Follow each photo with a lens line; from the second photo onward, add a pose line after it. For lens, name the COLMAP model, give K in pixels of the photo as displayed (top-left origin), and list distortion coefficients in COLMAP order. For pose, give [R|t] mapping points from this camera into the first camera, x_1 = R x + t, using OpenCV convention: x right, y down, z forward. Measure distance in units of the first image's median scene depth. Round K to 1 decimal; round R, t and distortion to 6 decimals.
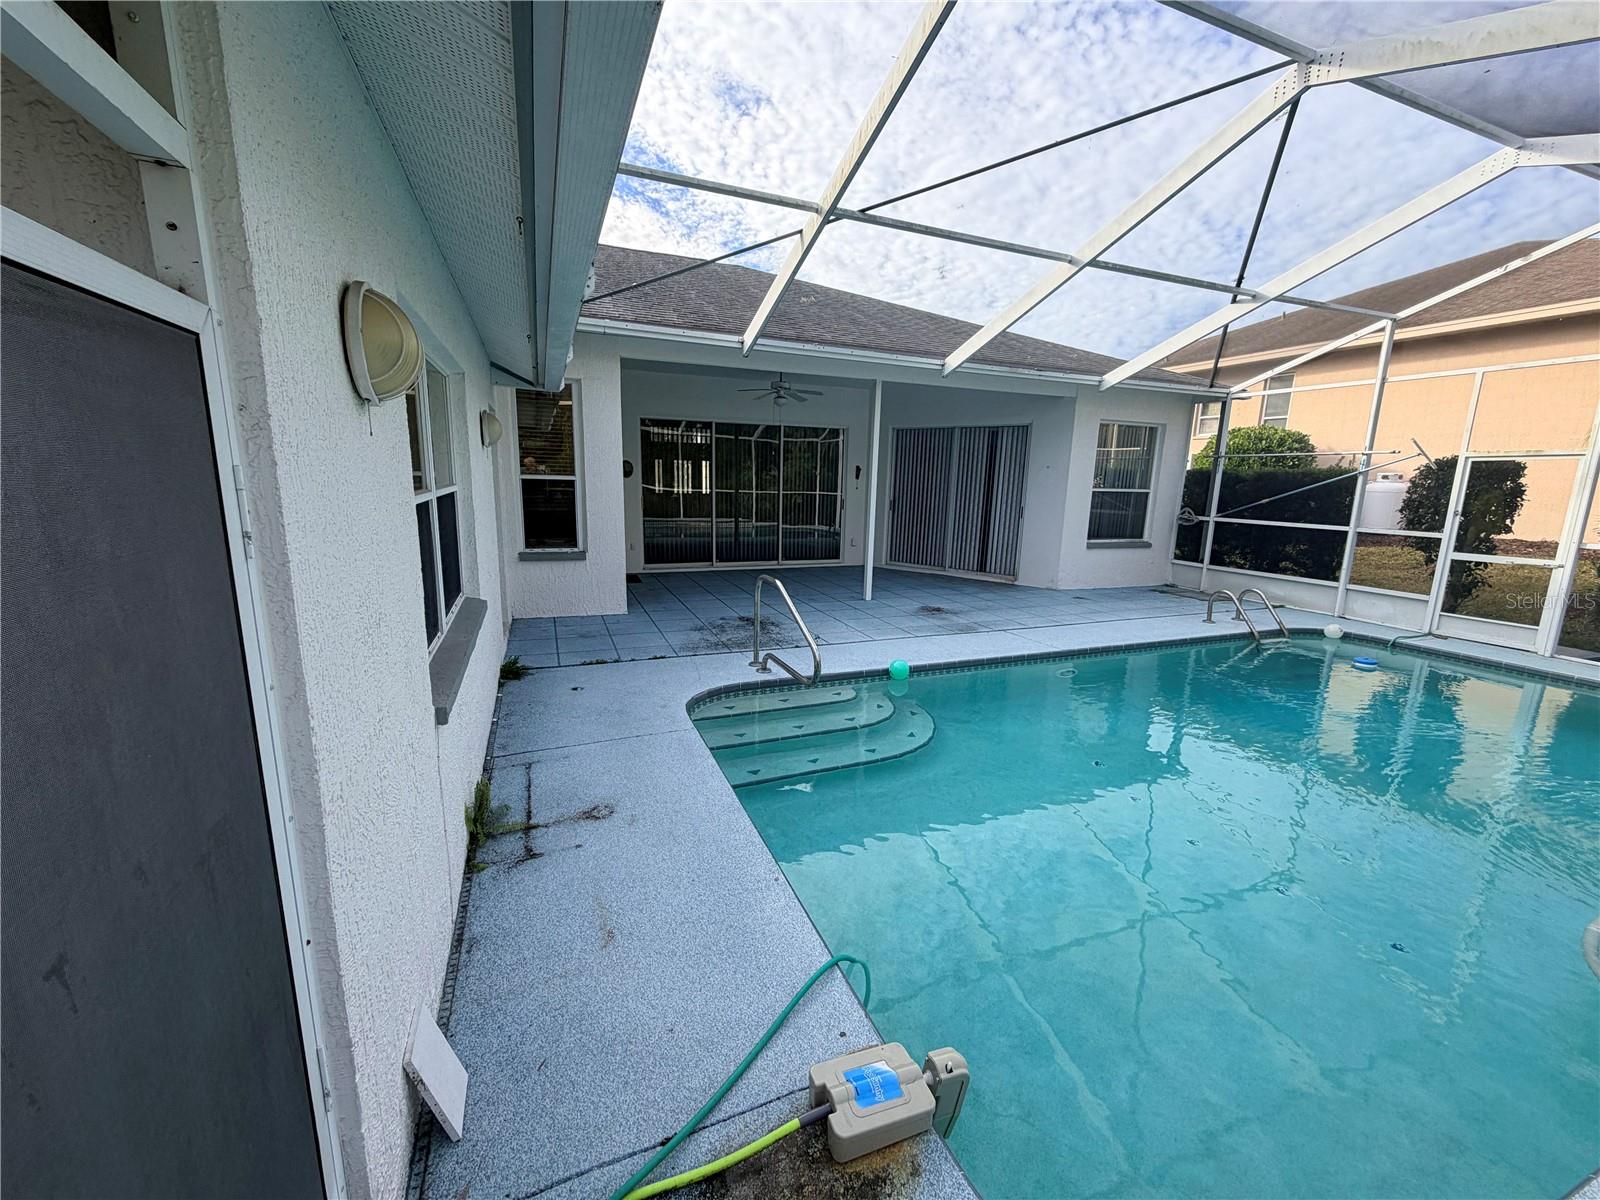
lens RADIAL K [[638.5, 0, 797.9], [0, 638.5, 599.8], [0, 0, 1]] dist [0.000622, 0.000118]
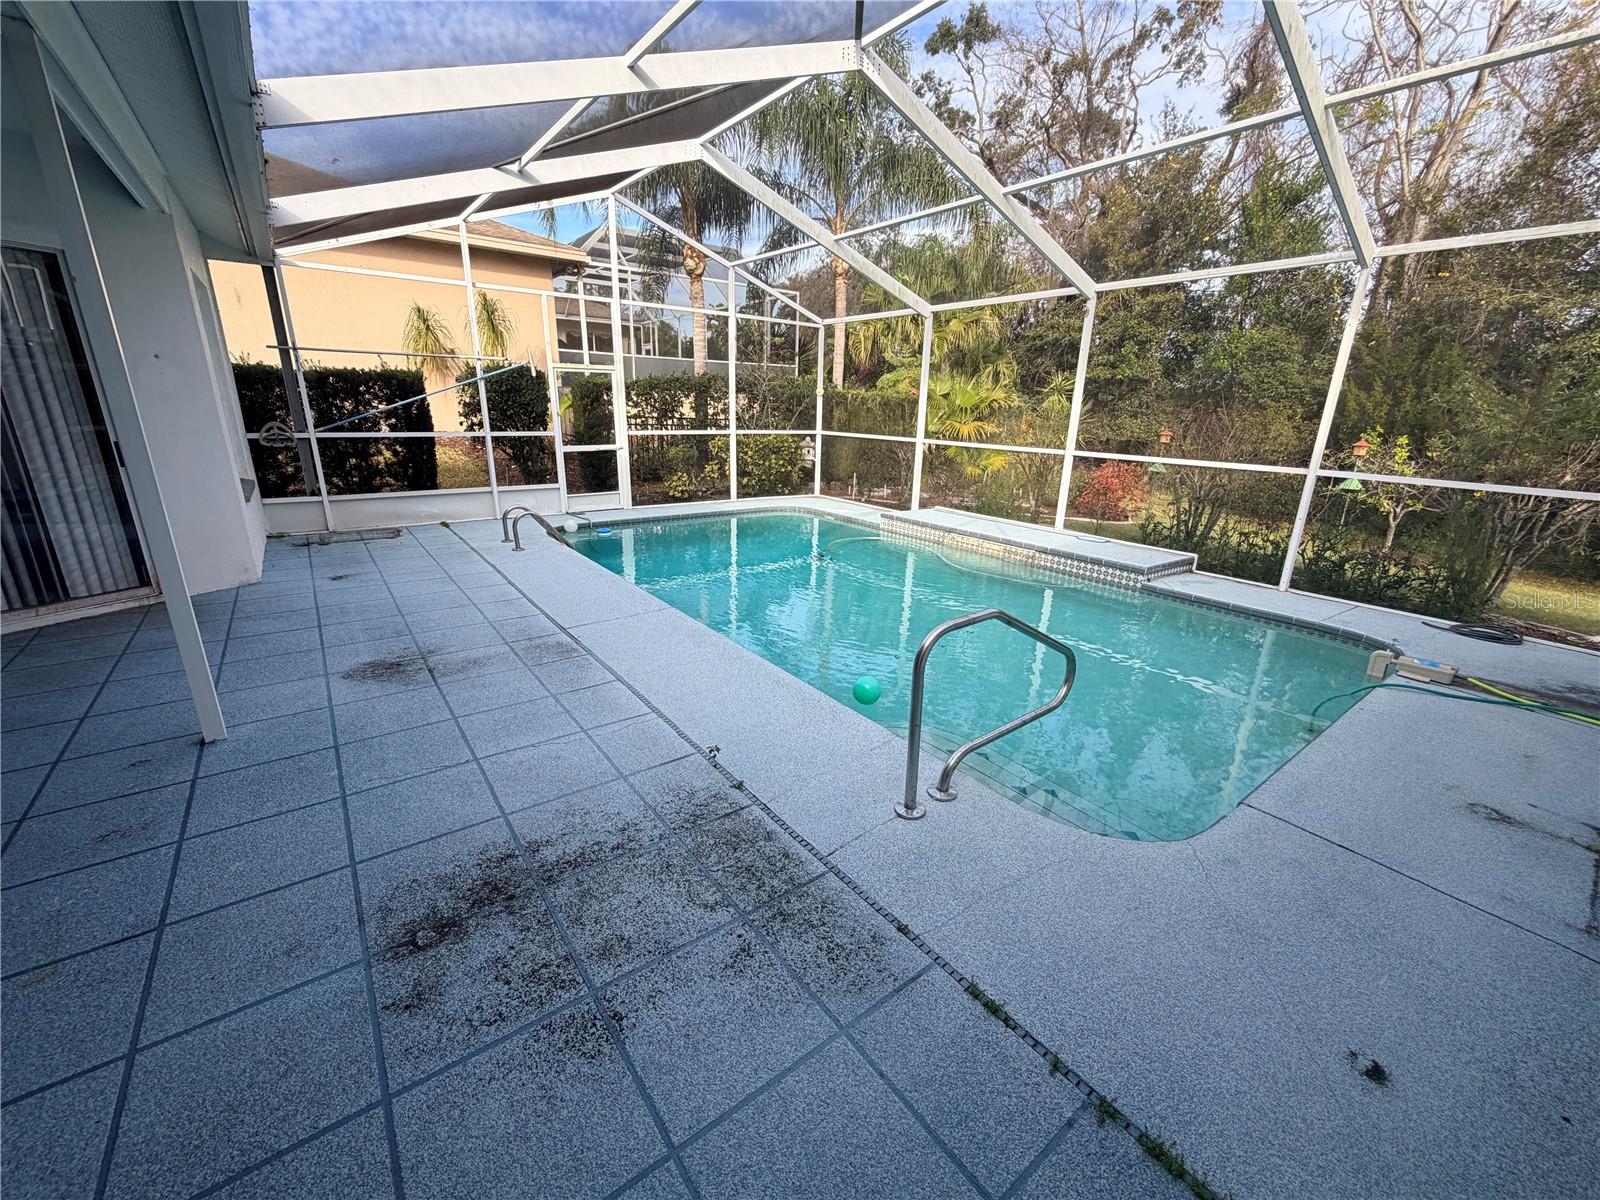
lens RADIAL K [[638.5, 0, 800.5], [0, 638.5, 597.8], [0, 0, 1]] dist [0.000622, 0.000118]
pose [[-0.267322, -0.311563, 0.911849, -0.384631], [0.151275, 0.920984, 0.359033, -0.206978], [-0.951659, 0.233917, -0.199067, 1.003506]]
